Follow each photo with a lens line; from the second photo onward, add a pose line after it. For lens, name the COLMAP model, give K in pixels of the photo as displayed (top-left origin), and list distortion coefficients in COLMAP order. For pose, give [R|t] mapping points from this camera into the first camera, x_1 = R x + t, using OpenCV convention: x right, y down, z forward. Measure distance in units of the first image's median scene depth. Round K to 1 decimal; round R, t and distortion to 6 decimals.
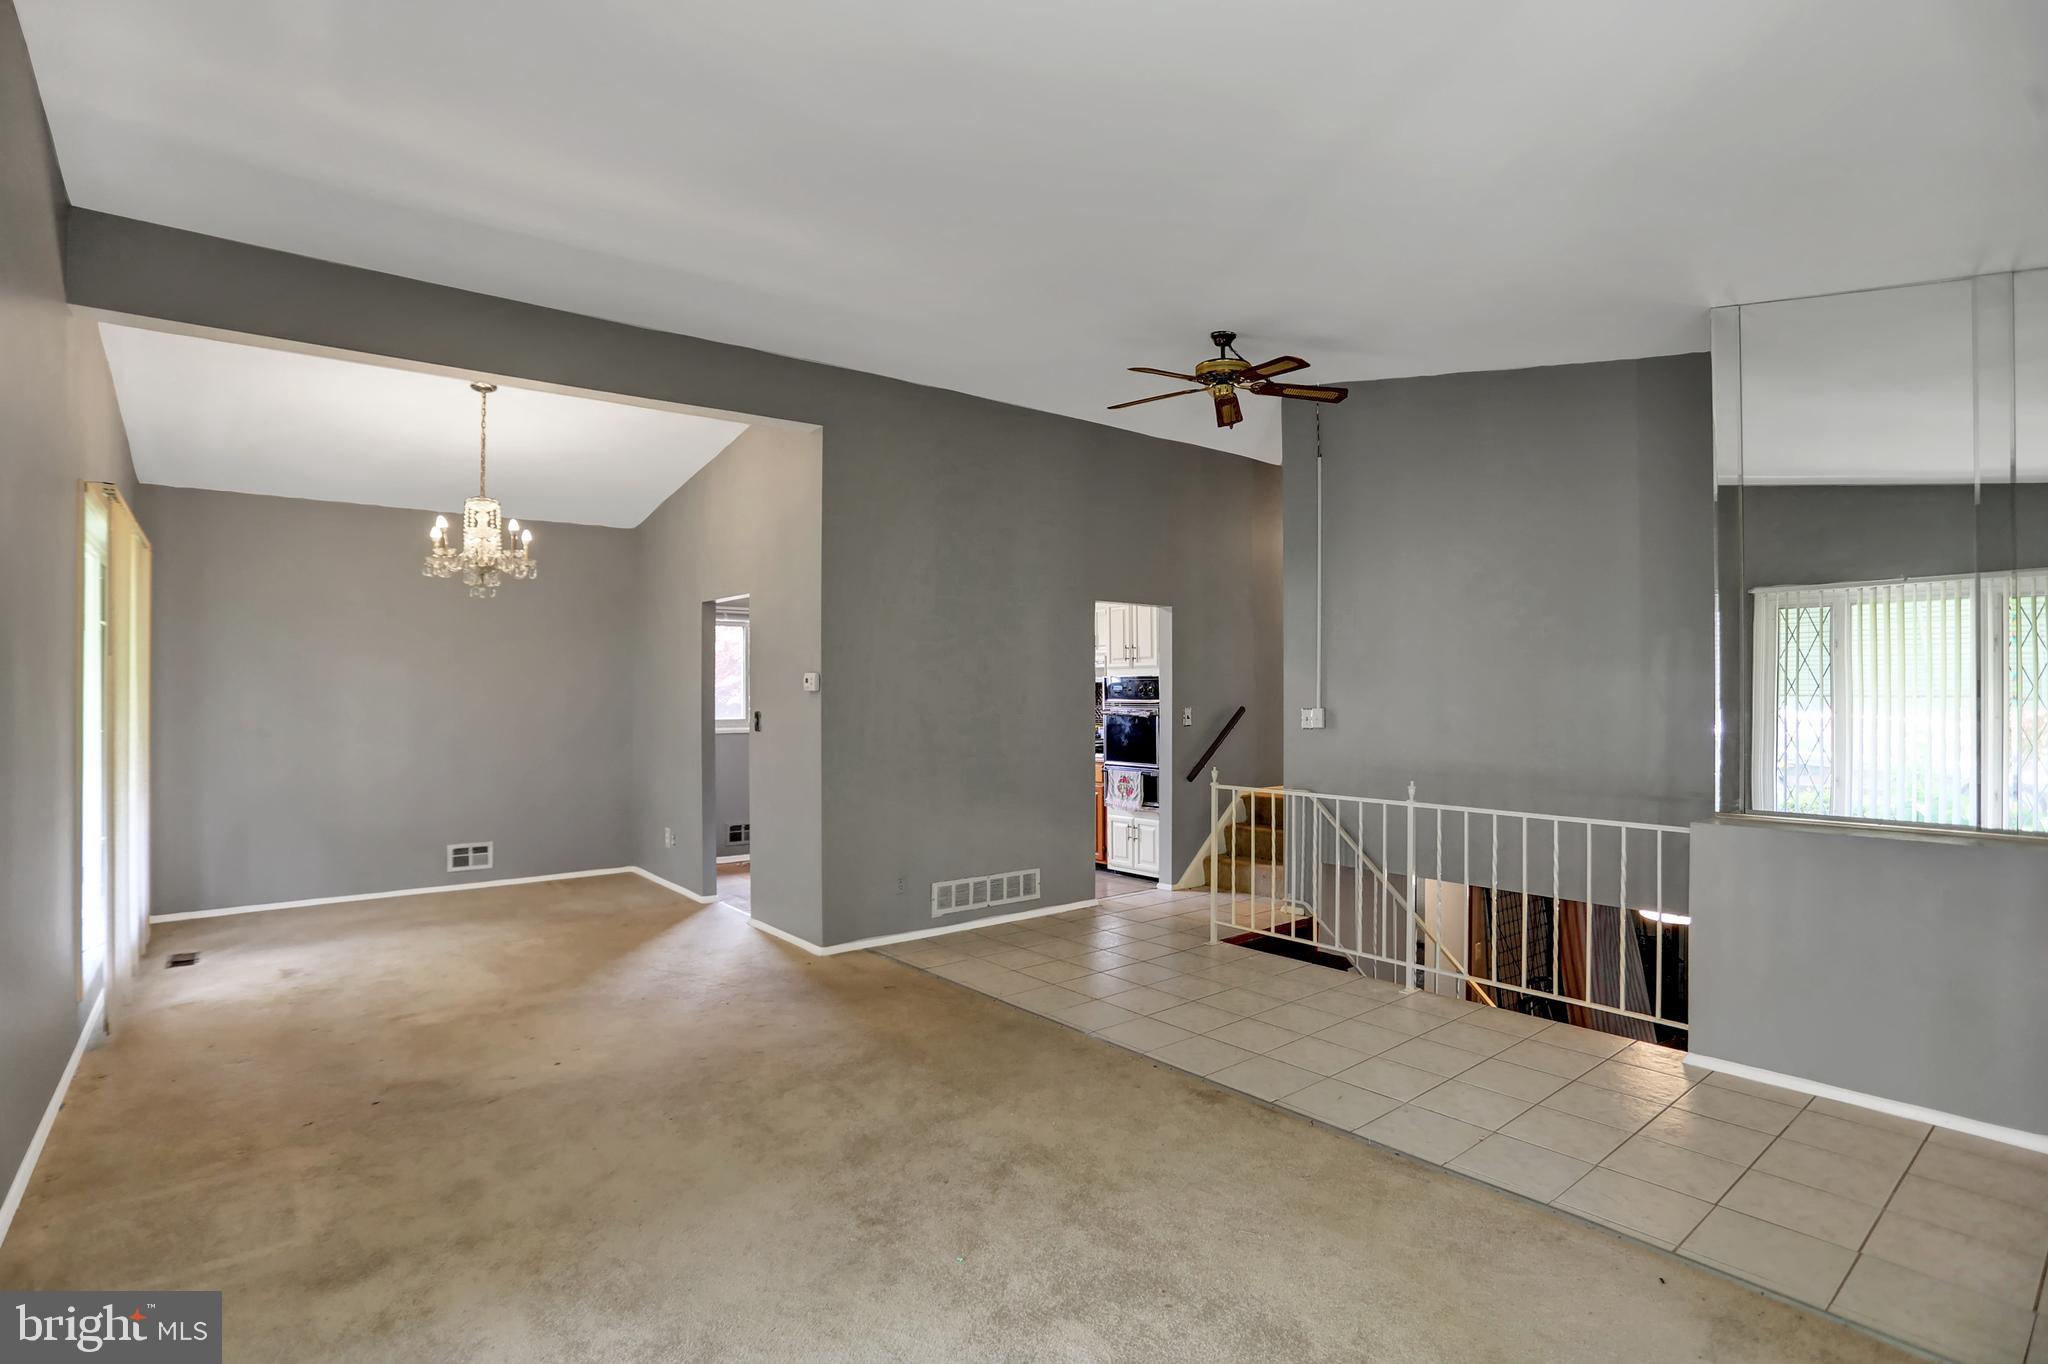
lens RADIAL K [[1003.2, 0, 1024.0], [0, 1003.2, 682.0], [0, 0, 1]] dist [-0.072790, 0.032505]
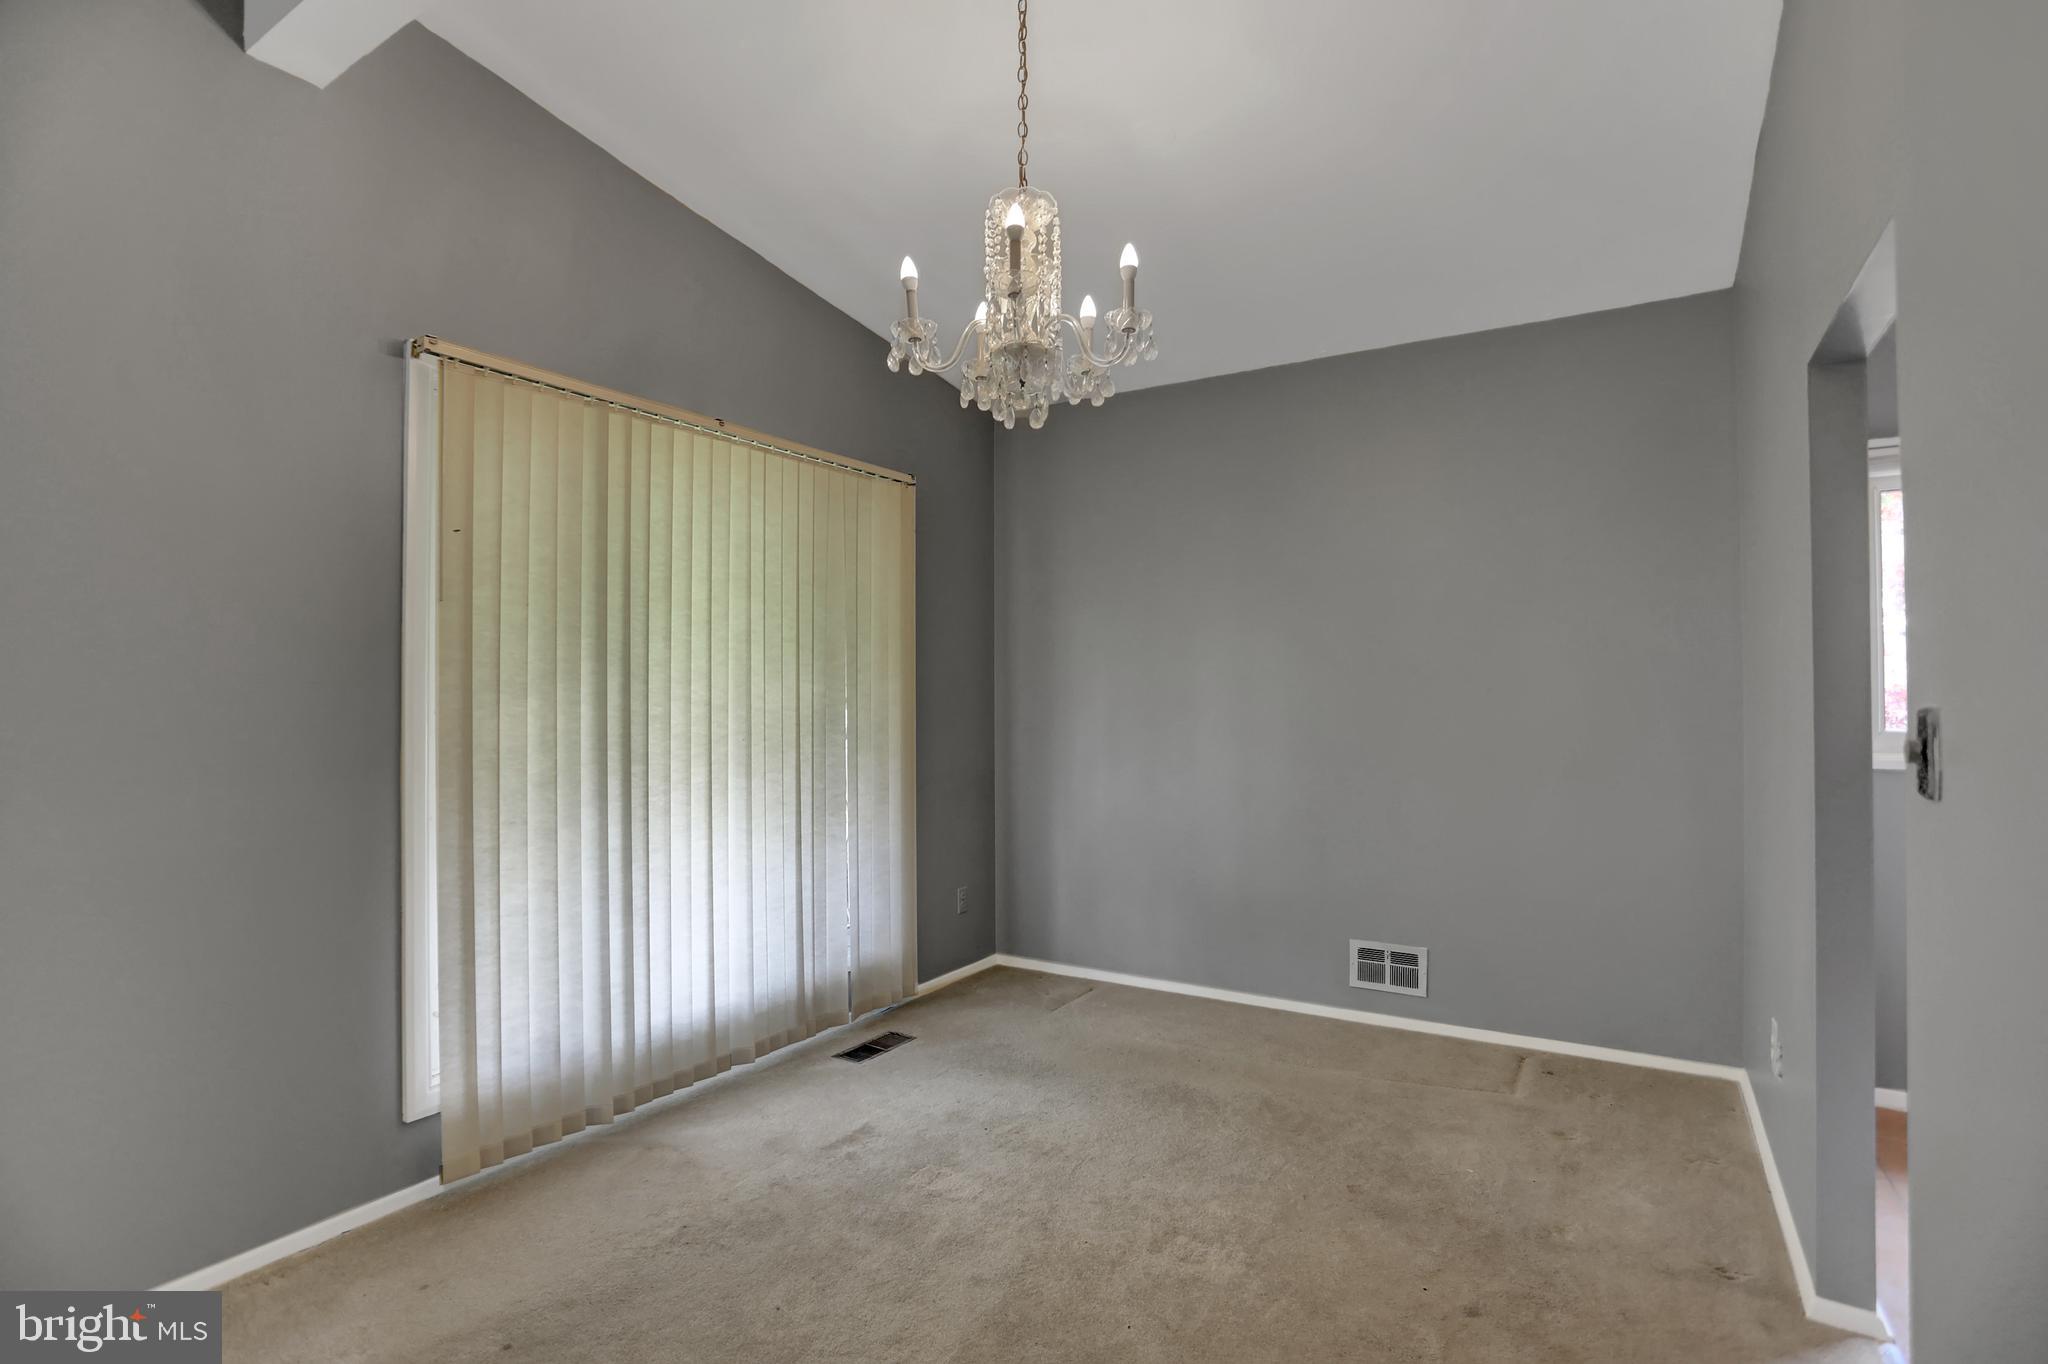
lens RADIAL K [[971.9, 0, 1024.0], [0, 971.9, 682.0], [0, 0, 1]] dist [-0.041662, 0.000066]
pose [[0.327483, -0.013709, -0.944758, -0.139277], [0.014815, 0.999846, -0.009373, 0.022830], [0.944741, -0.010927, 0.327636, 0.753138]]
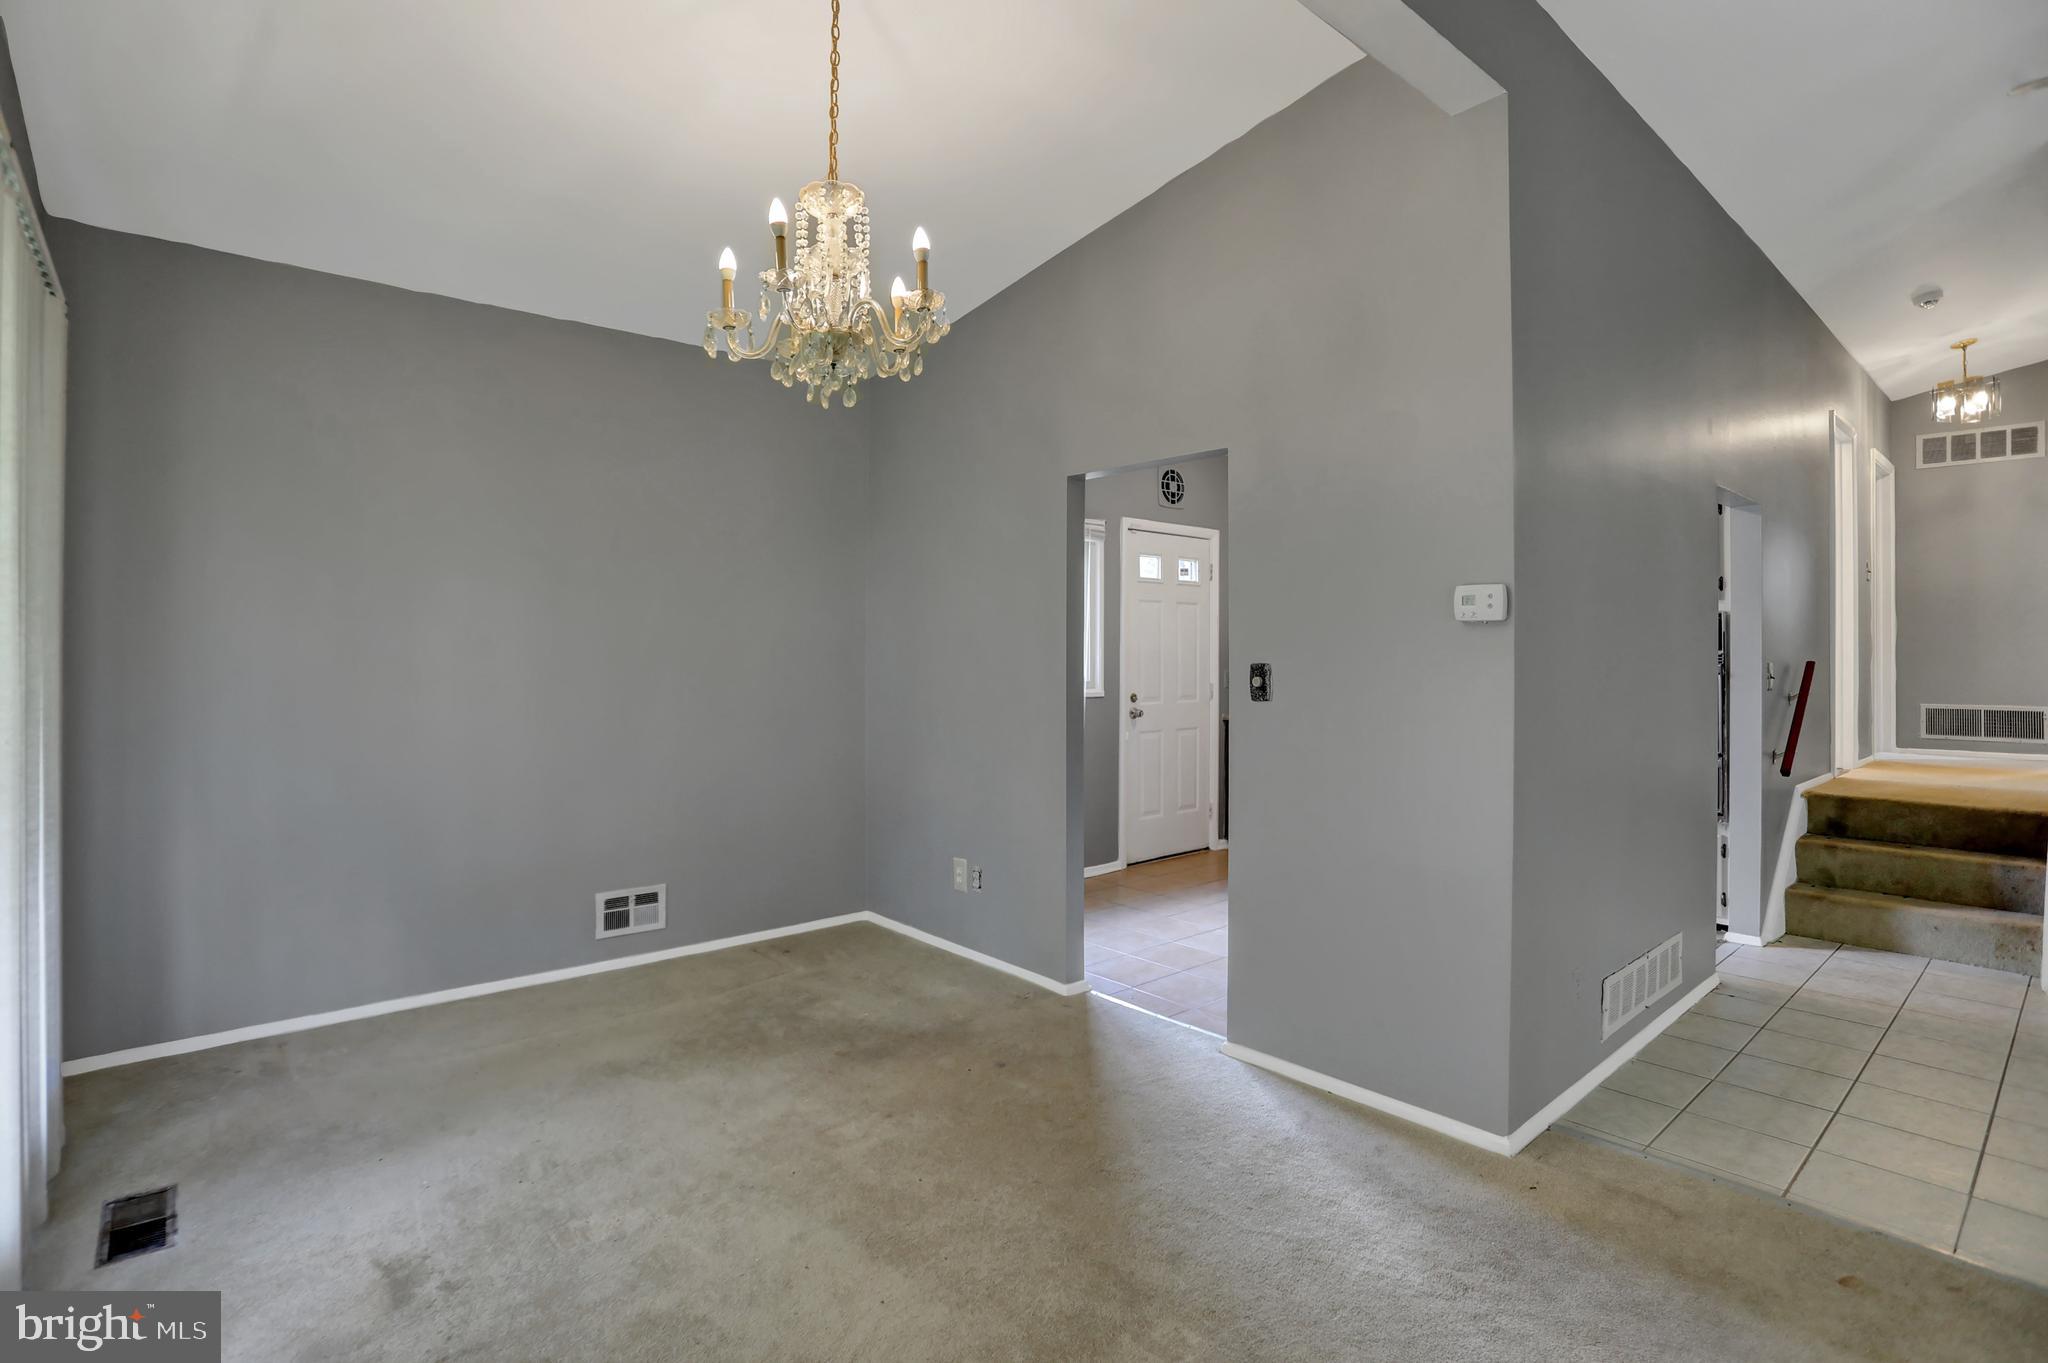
lens RADIAL K [[995.4, 0, 1020.5], [0, 995.4, 646.8], [0, 0, 1]] dist [-0.082409, 0.030739]
pose [[0.999171, 0.003872, 0.040537, -0.423110], [-0.004017, 0.999986, 0.003496, 0.019075], [-0.040523, -0.003656, 0.999172, 0.481266]]
